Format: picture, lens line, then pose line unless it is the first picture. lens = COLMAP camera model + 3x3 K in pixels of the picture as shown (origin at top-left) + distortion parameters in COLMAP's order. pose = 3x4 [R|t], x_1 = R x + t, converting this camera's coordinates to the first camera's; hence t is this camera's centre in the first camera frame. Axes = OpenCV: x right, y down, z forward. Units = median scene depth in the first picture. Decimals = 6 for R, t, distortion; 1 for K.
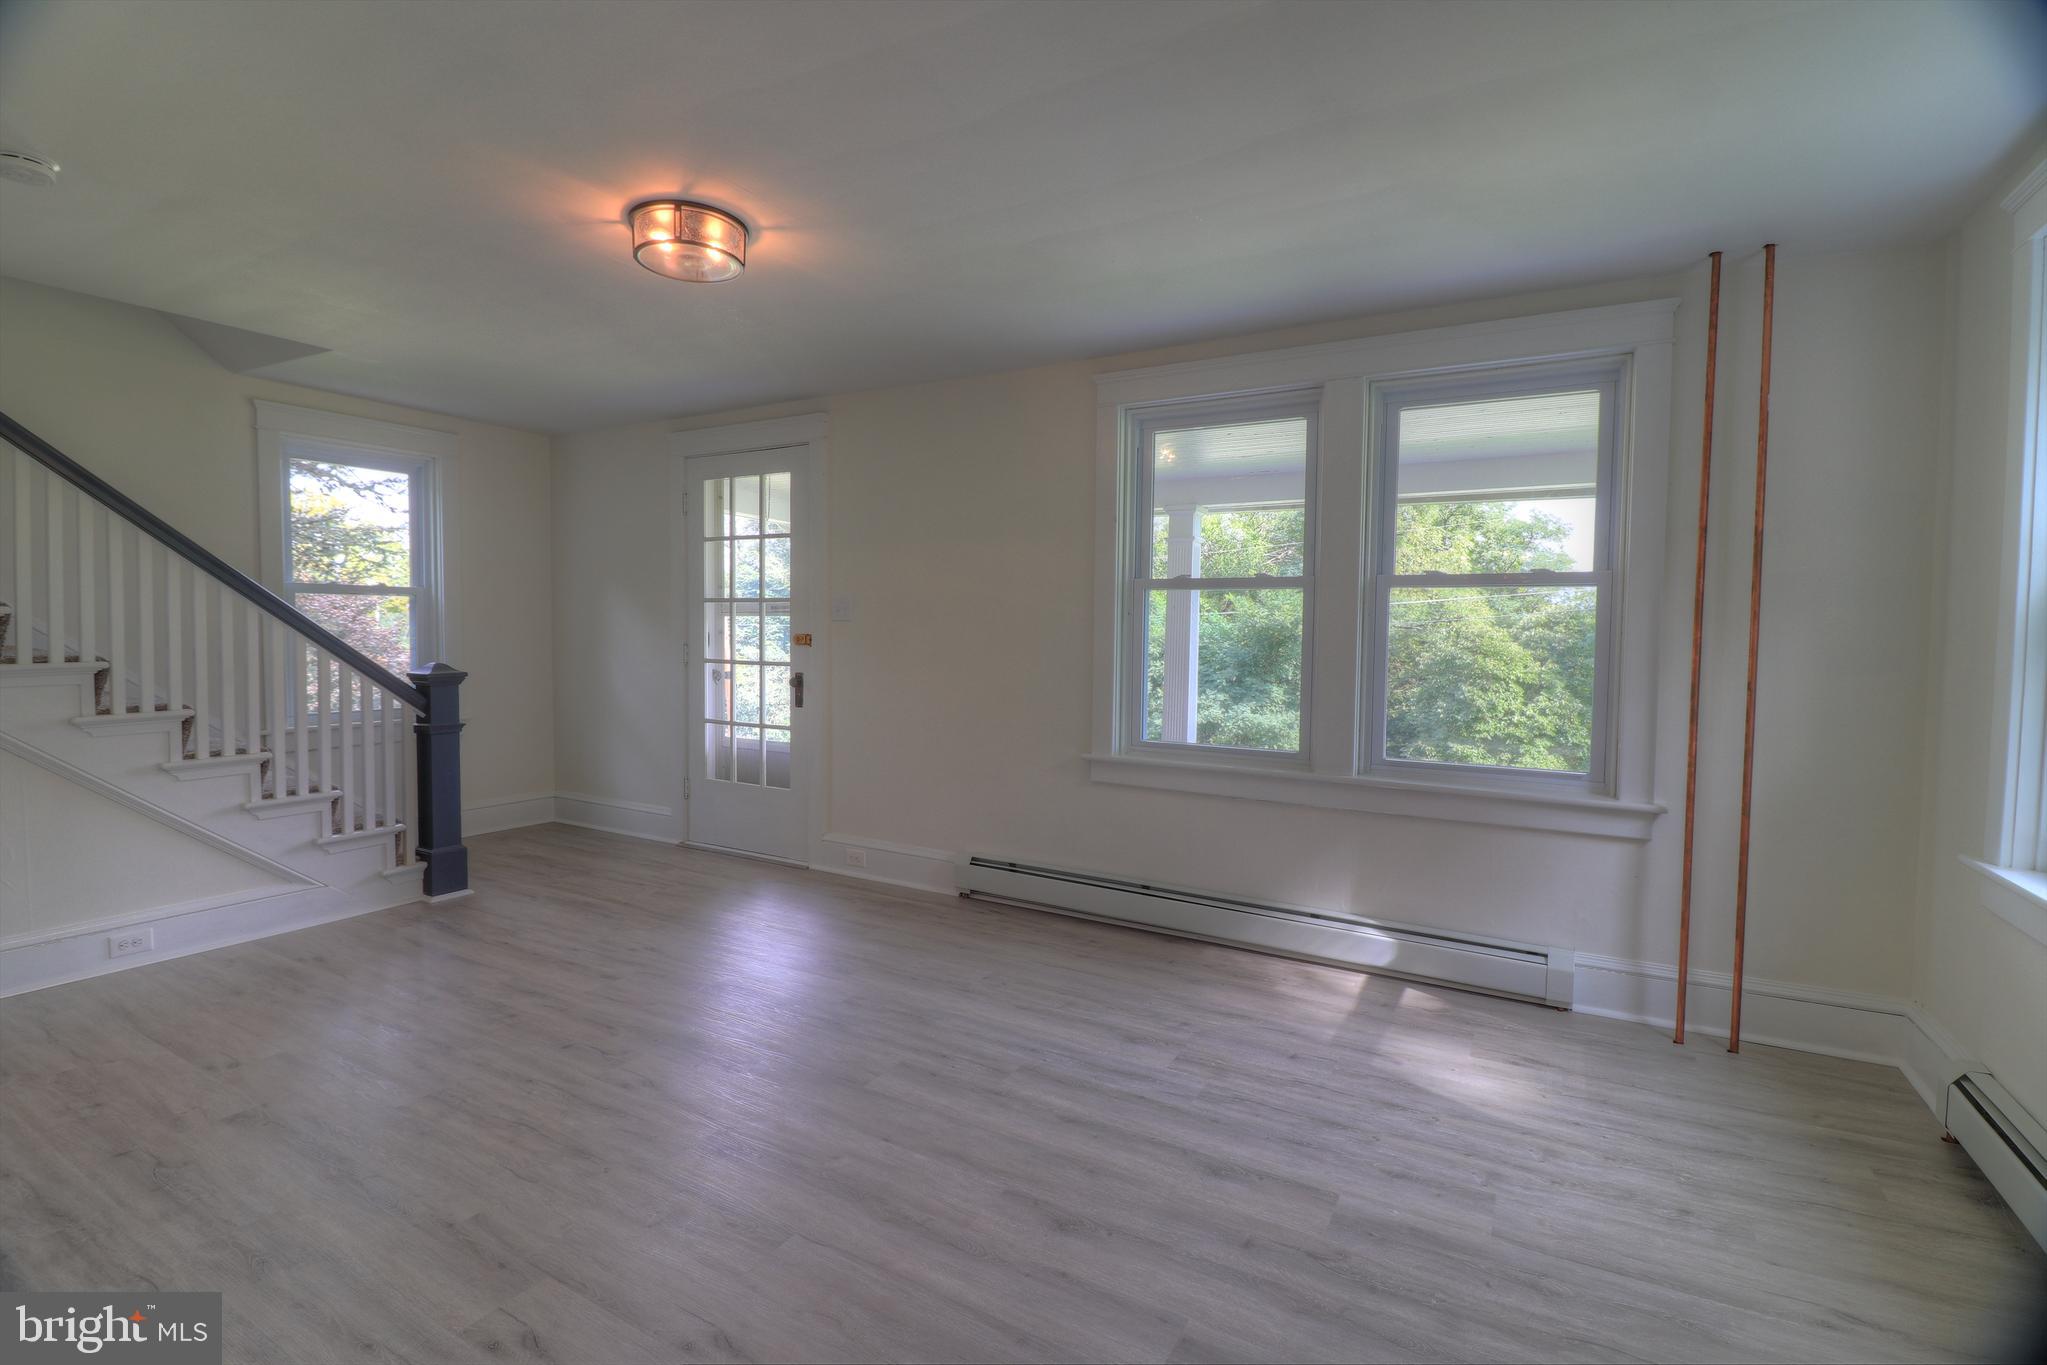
lens RADIAL K [[946.1, 0, 1016.5], [0, 946.1, 674.5], [0, 0, 1]] dist [0.003751, -0.015157]
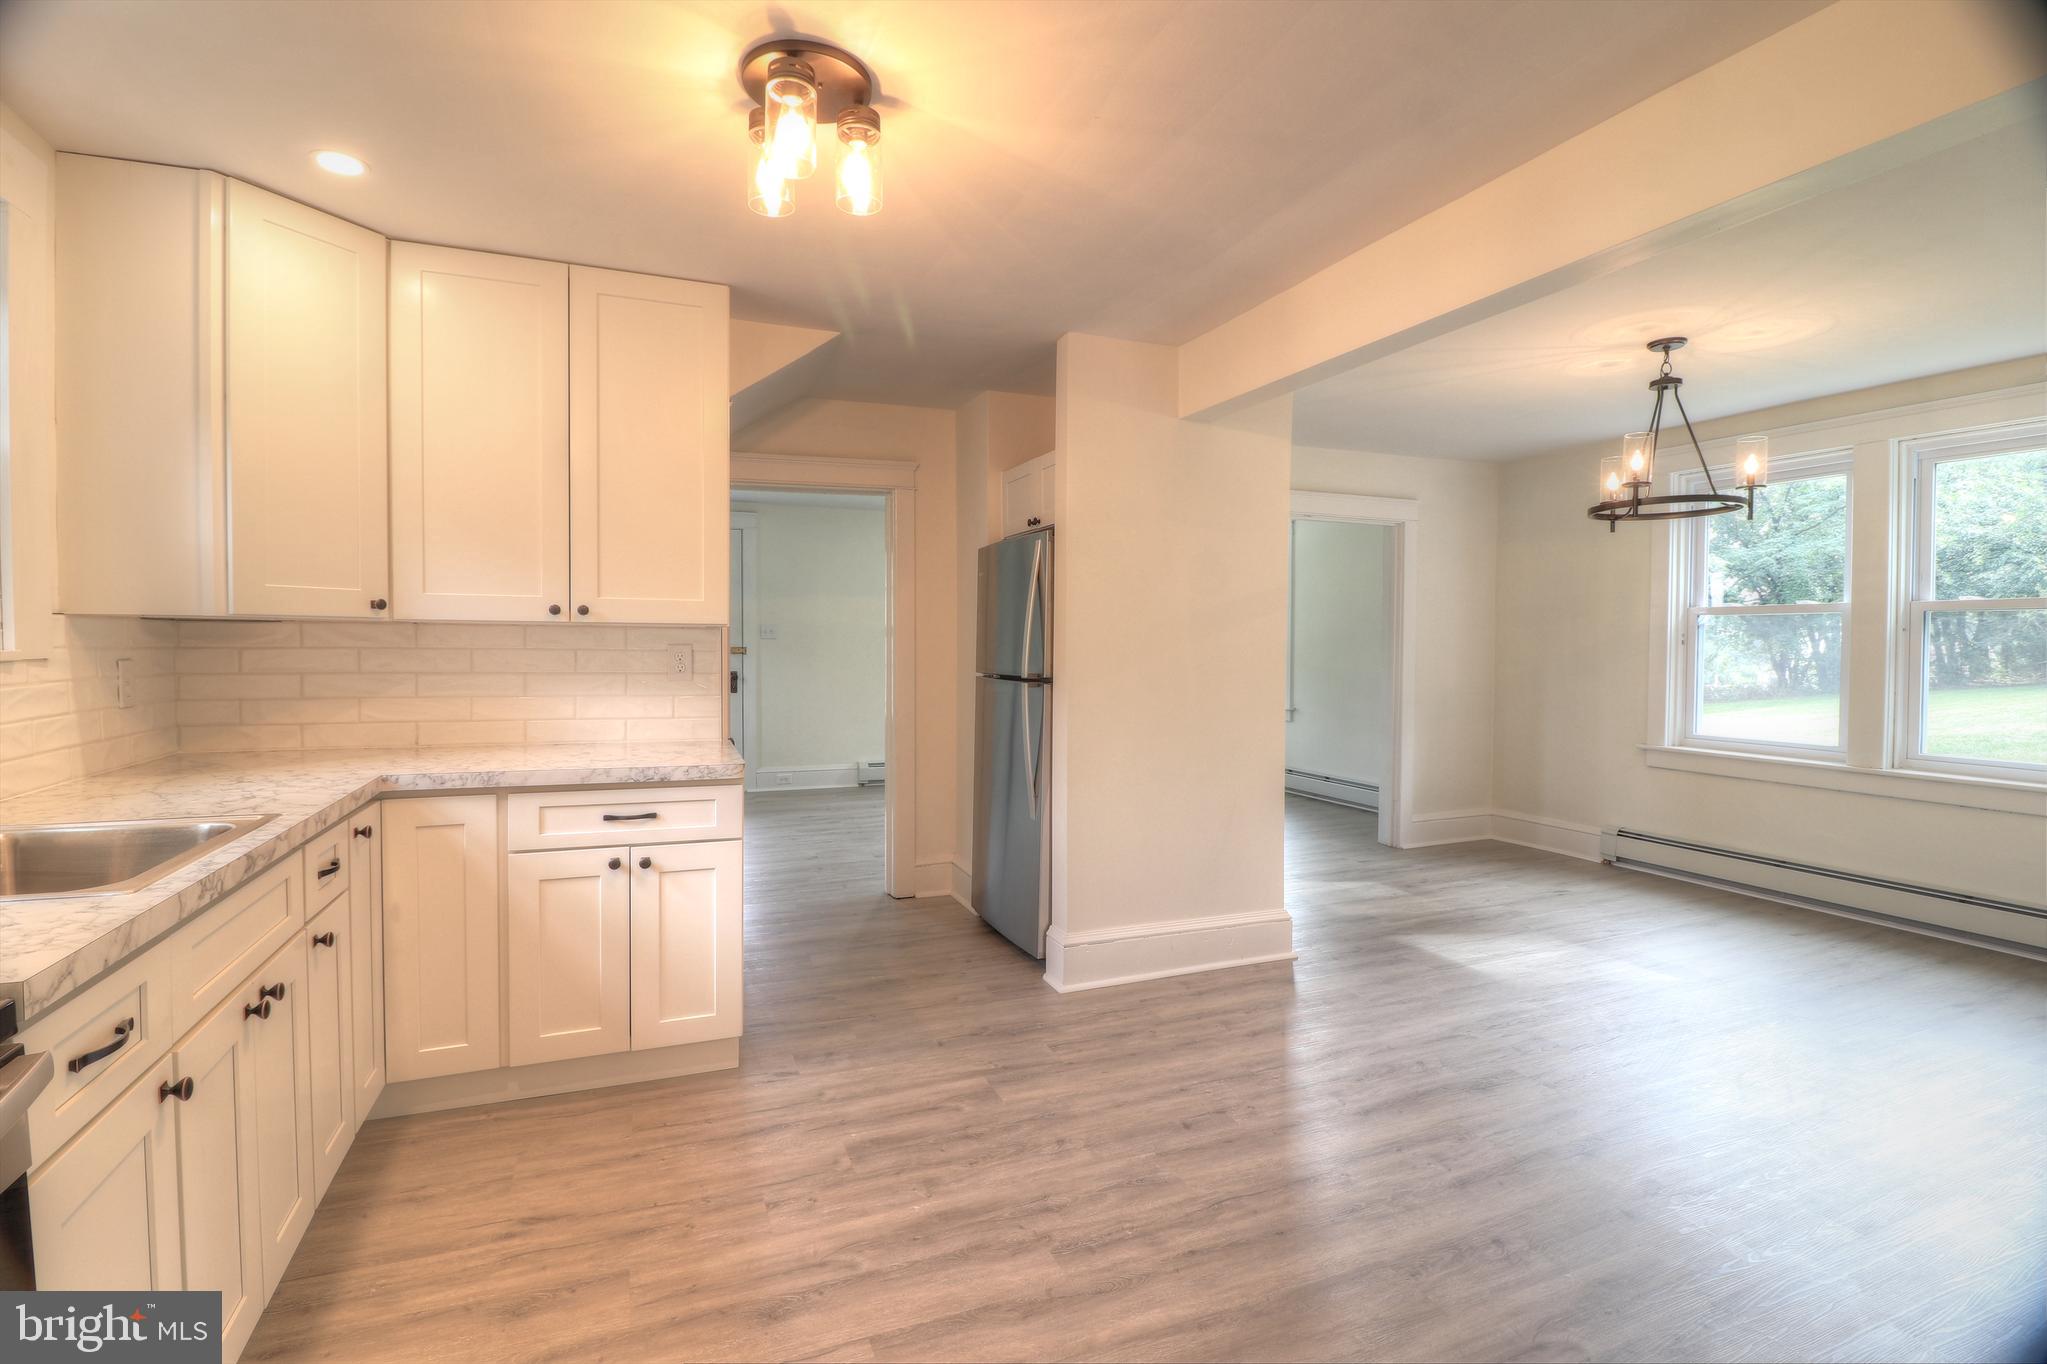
lens RADIAL K [[946.1, 0, 1016.5], [0, 946.1, 674.0], [0, 0, 1]] dist [0.003751, -0.015157]
pose [[0.609494, -0.037059, 0.791924, -1.625730], [0.041349, 0.999033, 0.014927, -0.002075], [-0.791712, 0.023647, 0.610437, -0.471010]]
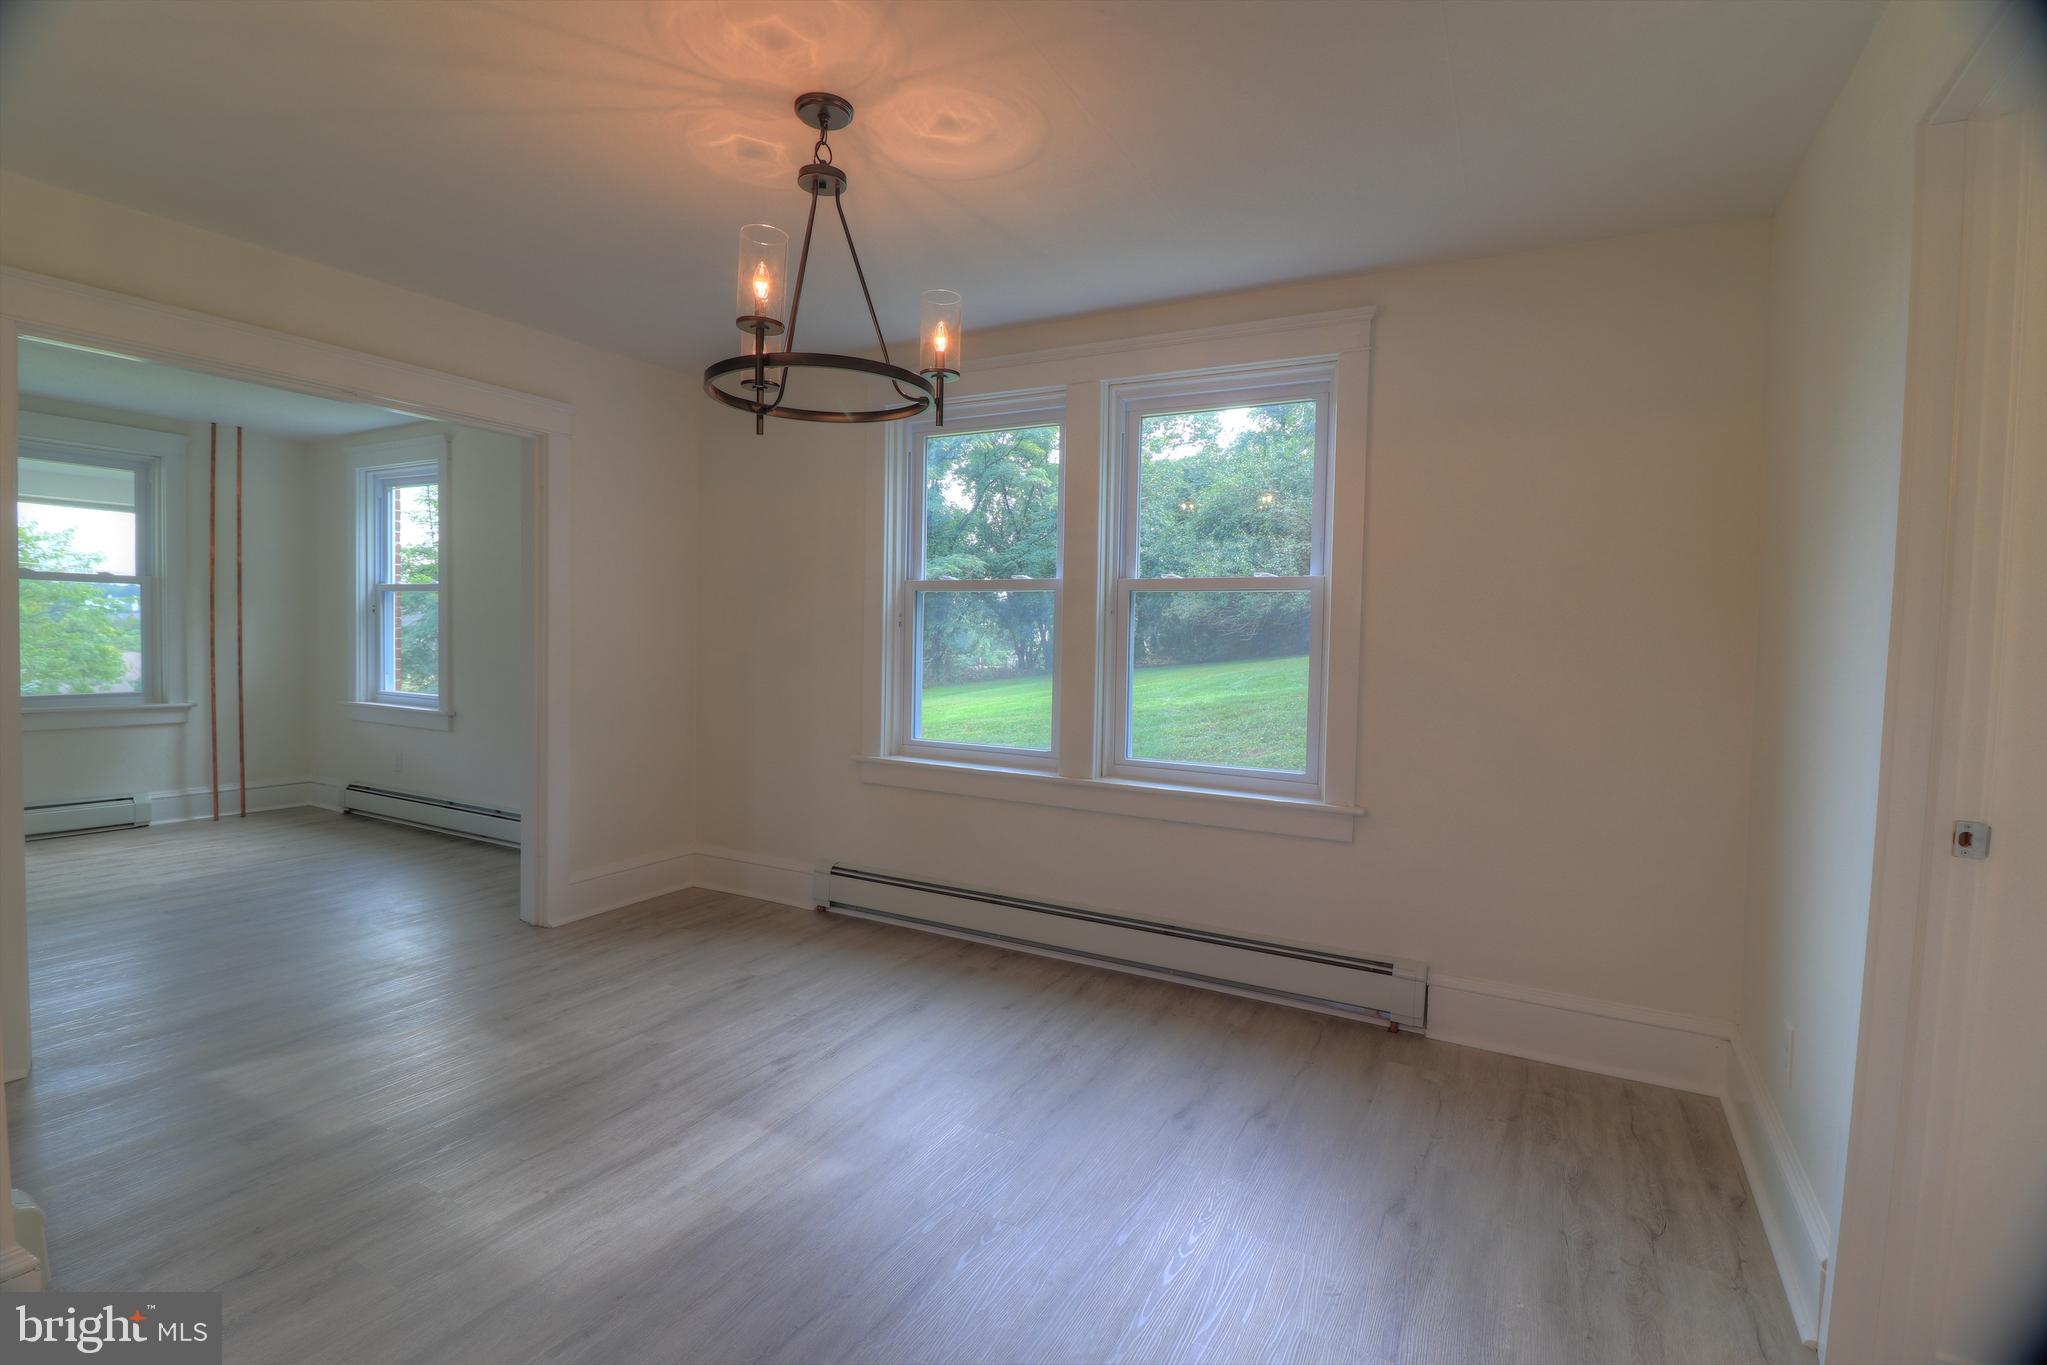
lens RADIAL K [[946.1, 0, 1016.5], [0, 946.1, 674.5], [0, 0, 1]] dist [0.003751, -0.015157]
pose [[-0.018620, -0.055294, 0.998296, -1.020770], [0.023806, 0.998162, 0.055731, 0.013369], [-0.999543, 0.024803, -0.017269, -0.515781]]
